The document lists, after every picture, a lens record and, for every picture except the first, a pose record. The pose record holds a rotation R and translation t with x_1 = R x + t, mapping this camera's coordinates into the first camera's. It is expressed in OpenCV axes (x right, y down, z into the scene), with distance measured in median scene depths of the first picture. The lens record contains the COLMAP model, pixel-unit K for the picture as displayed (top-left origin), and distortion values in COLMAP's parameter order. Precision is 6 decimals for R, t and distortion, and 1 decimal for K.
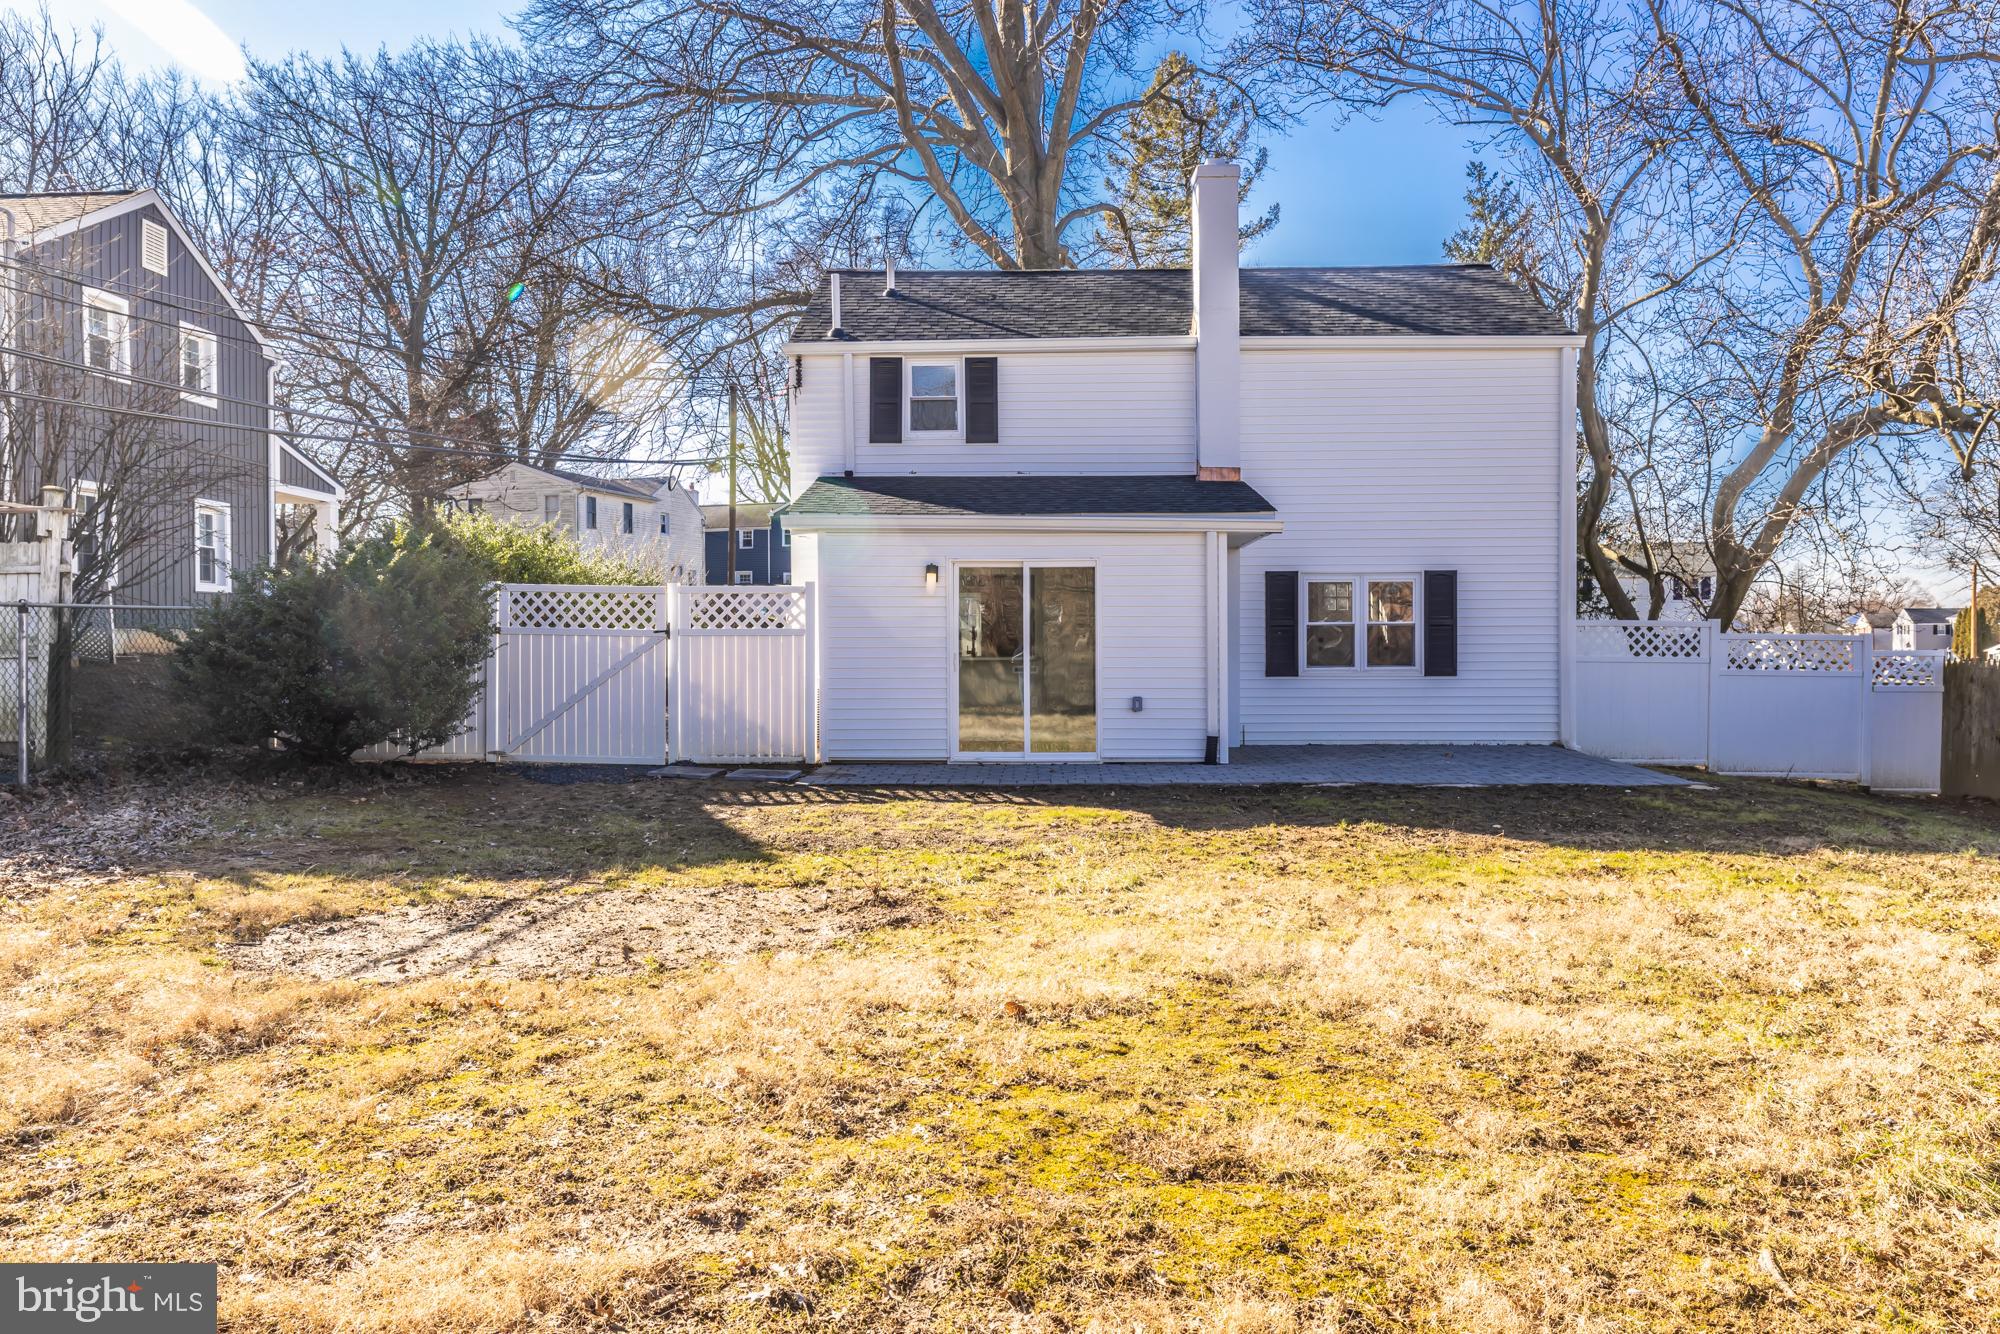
lens RADIAL K [[1403.0, 0, 1000.0], [0, 1403.0, 667.0], [0, 0, 1]] dist [0.001709, -0.000702]
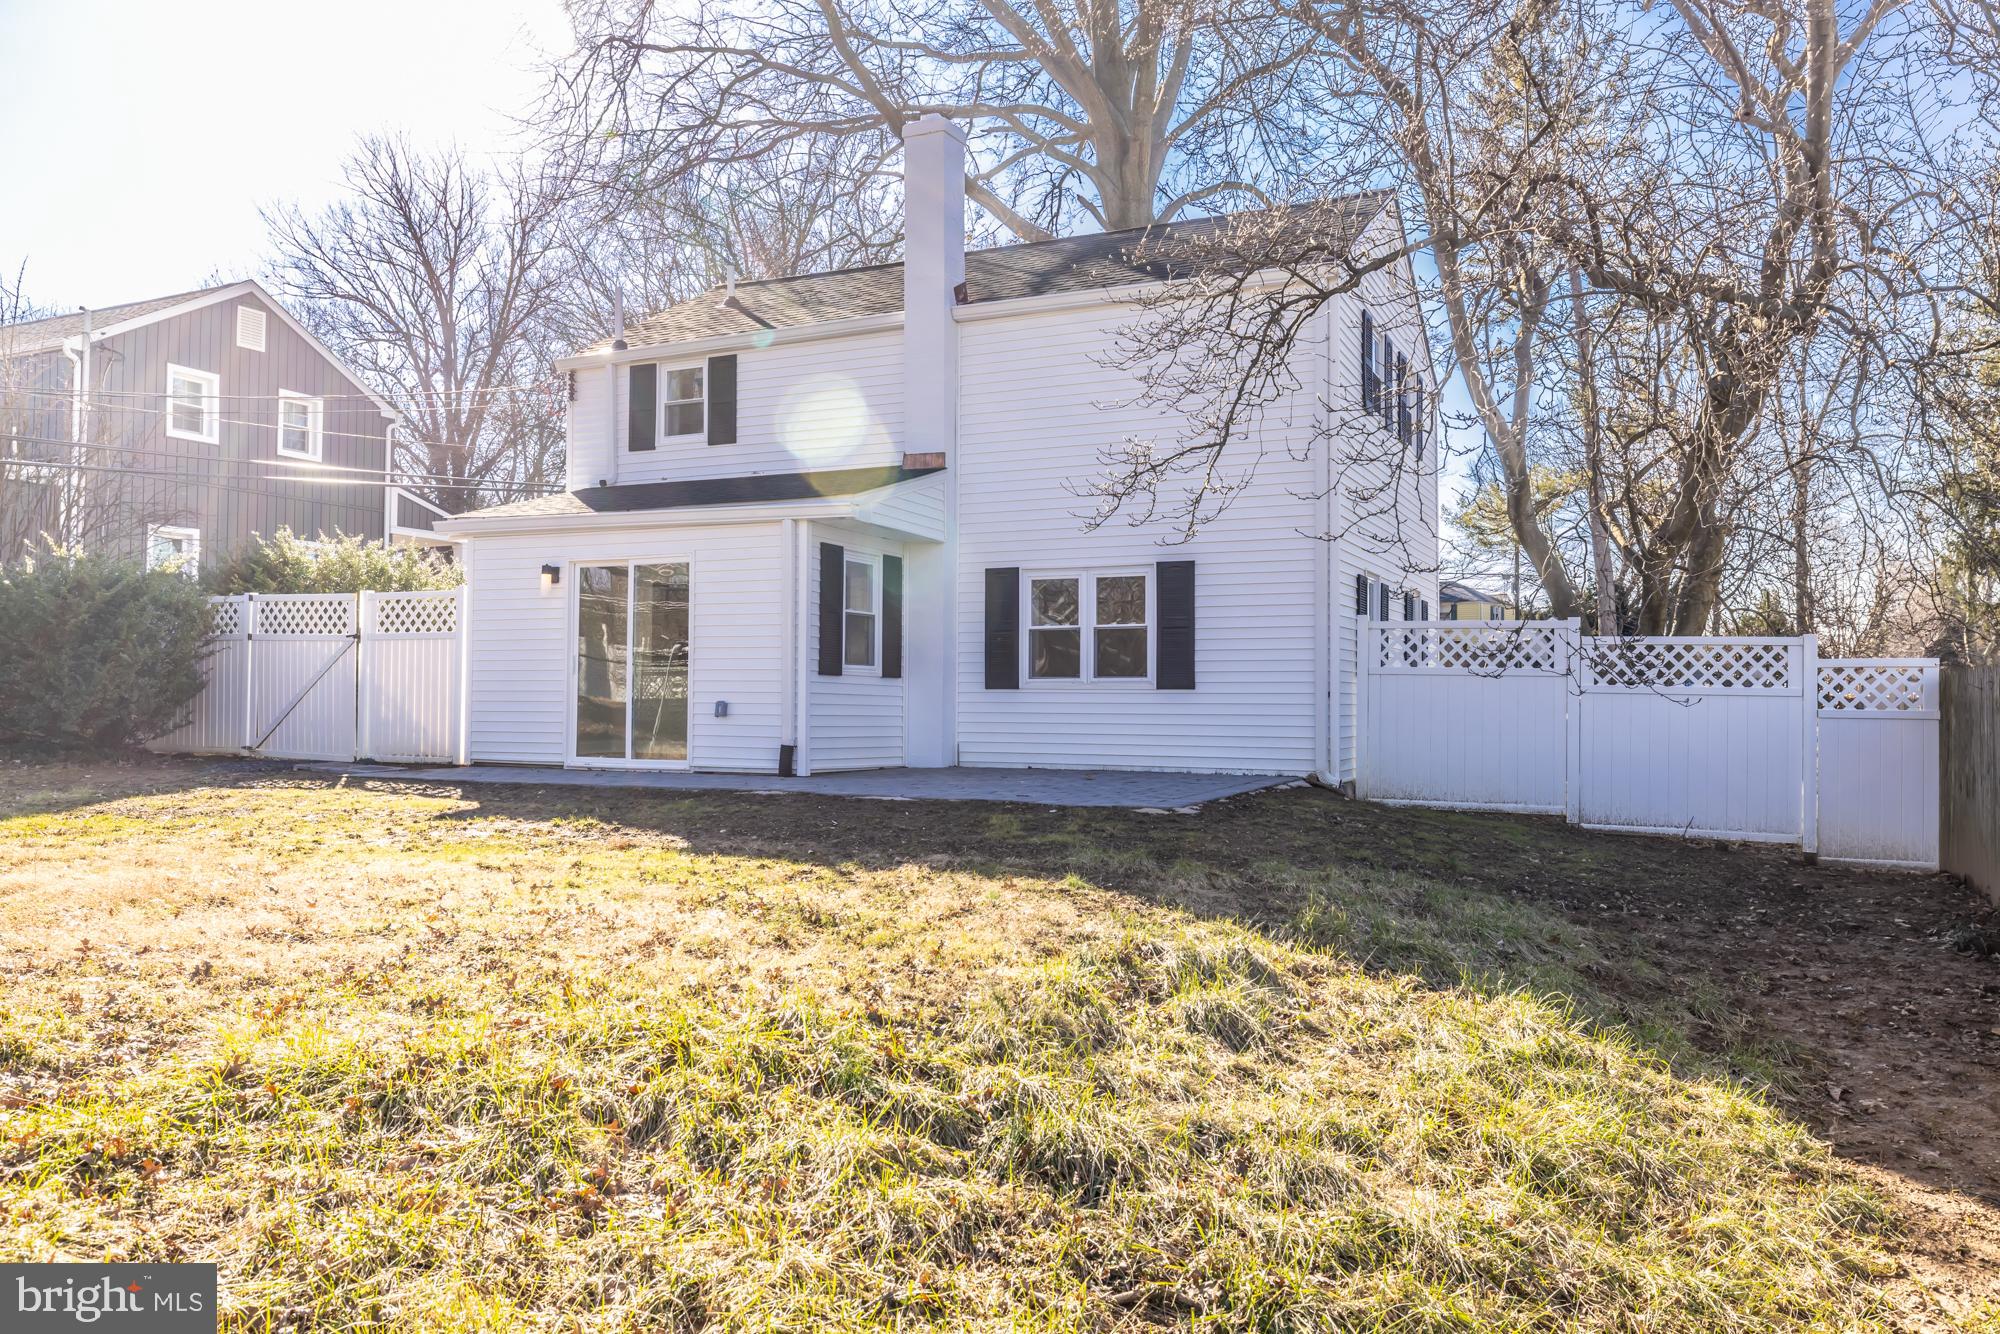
lens RADIAL K [[1457.7, 0, 1000.0], [0, 1457.7, 667.0], [0, 0, 1]] dist [0.035805, -0.000567]
pose [[0.907387, -0.001579, -0.420293, 0.581551], [-0.016830, 0.999054, -0.040089, 0.029830], [0.419958, 0.043449, 0.906503, 0.178529]]
